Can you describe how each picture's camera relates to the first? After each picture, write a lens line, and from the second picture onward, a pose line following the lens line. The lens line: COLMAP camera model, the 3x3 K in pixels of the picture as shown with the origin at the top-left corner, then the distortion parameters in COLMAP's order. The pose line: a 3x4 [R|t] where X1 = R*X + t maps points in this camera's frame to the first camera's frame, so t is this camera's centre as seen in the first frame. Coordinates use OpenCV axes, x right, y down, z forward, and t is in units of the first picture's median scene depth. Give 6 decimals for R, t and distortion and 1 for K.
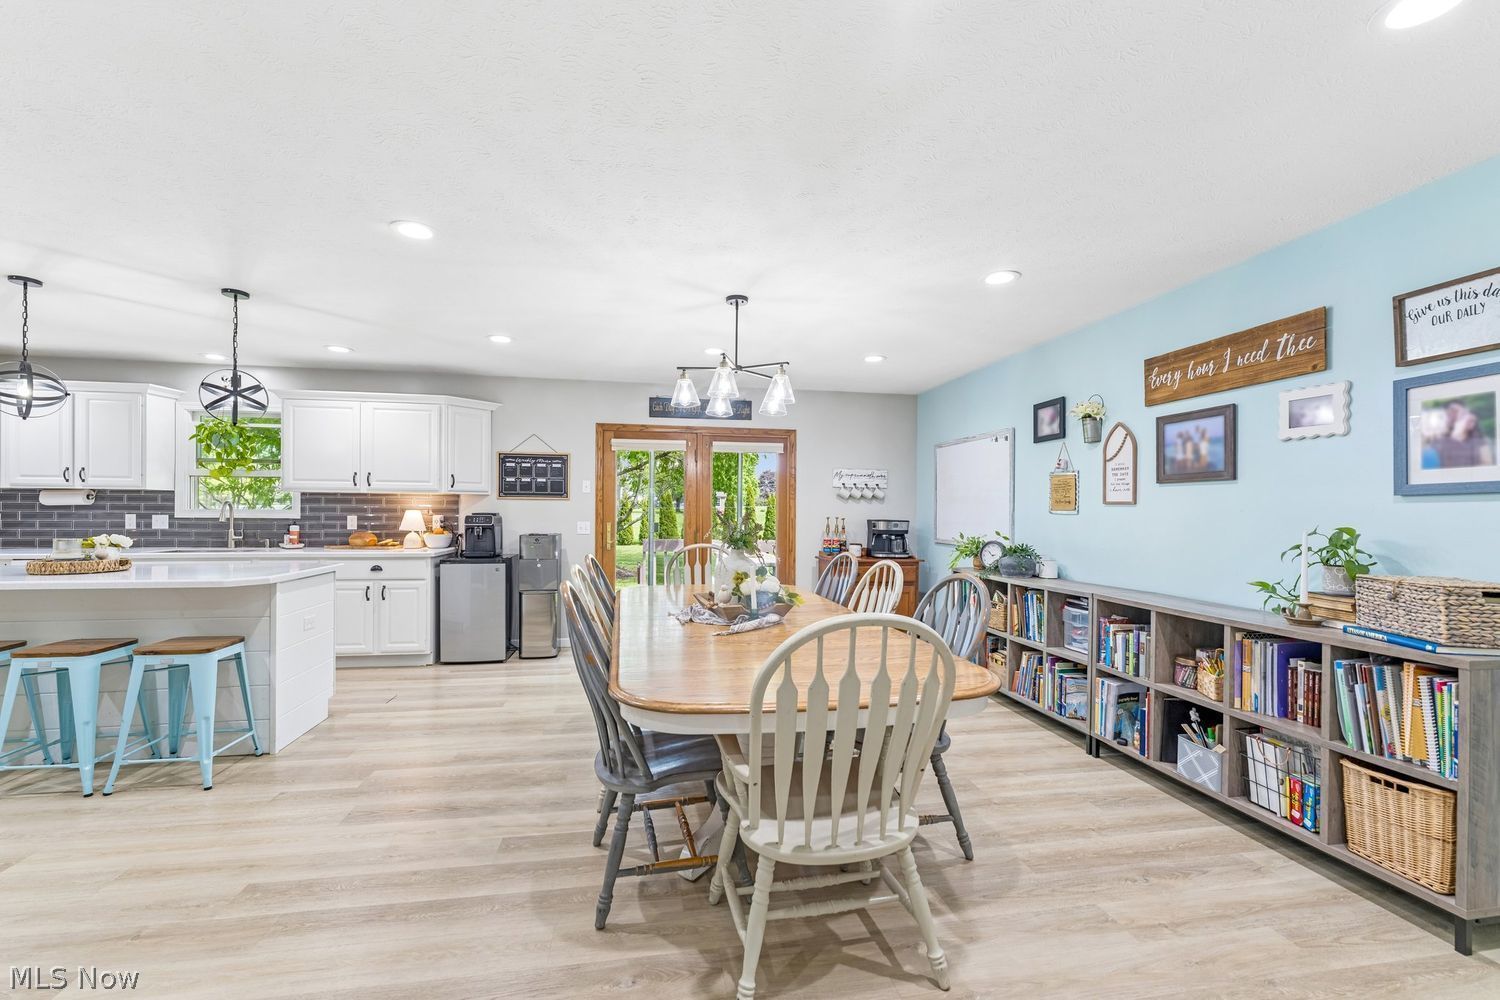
lens RADIAL K [[607.8, 0, 746.8], [0, 607.8, 513.3], [0, 0, 1]] dist [-0.006825, 0.000025]
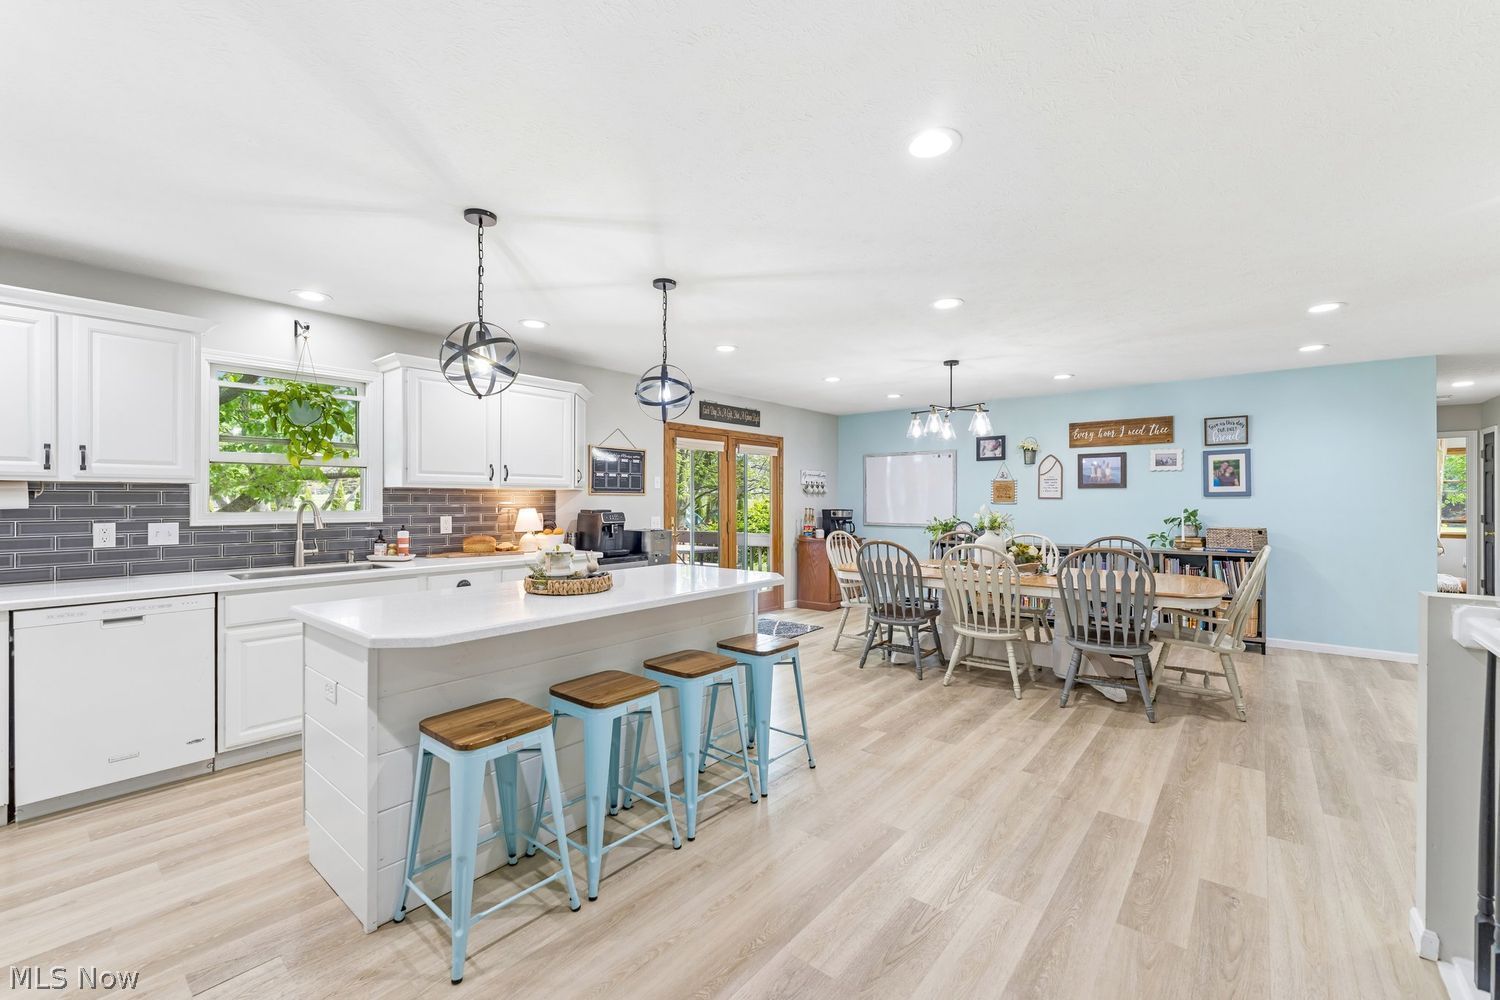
lens RADIAL K [[616.8, 0, 750.5], [0, 616.8, 493.2], [0, 0, 1]] dist [0.001273, -0.000034]
pose [[0.762565, -0.000958, 0.646911, -0.918723], [0.009149, 0.999915, -0.009303, -0.016426], [-0.646847, 0.013013, 0.762508, 0.115130]]
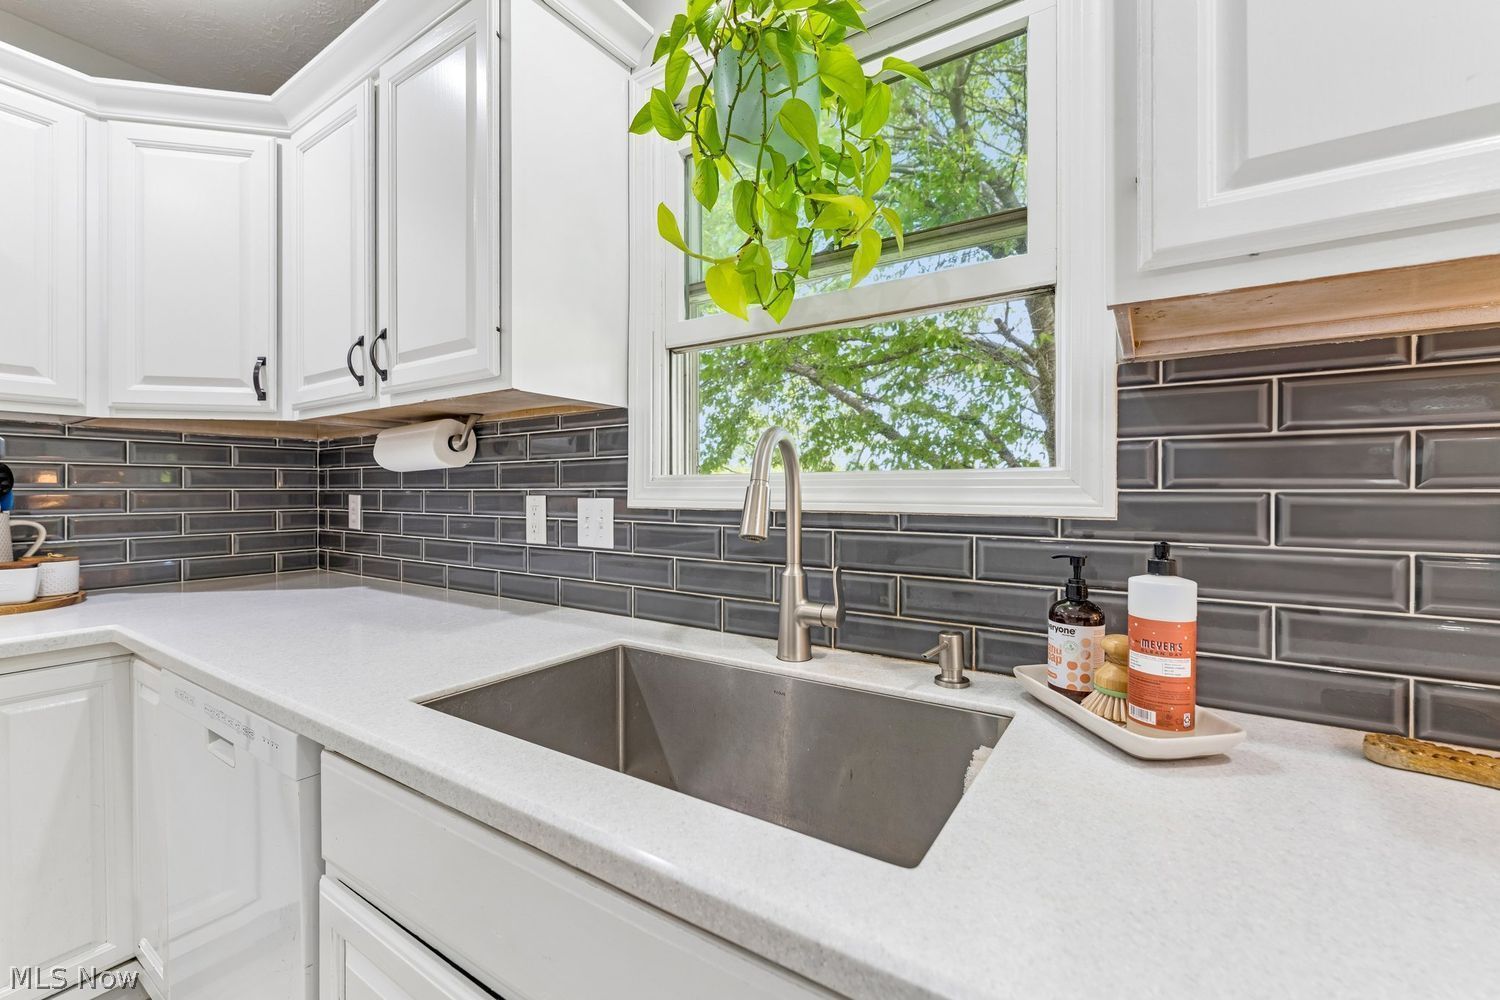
lens RADIAL K [[616.8, 0, 750.5], [0, 616.8, 493.2], [0, 0, 1]] dist [0.001273, -0.000034]
pose [[0.726169, -0.006379, -0.687486, -0.720038], [0.001342, 0.999968, -0.007861, 0.002966], [0.687515, 0.004786, 0.726155, 0.838973]]
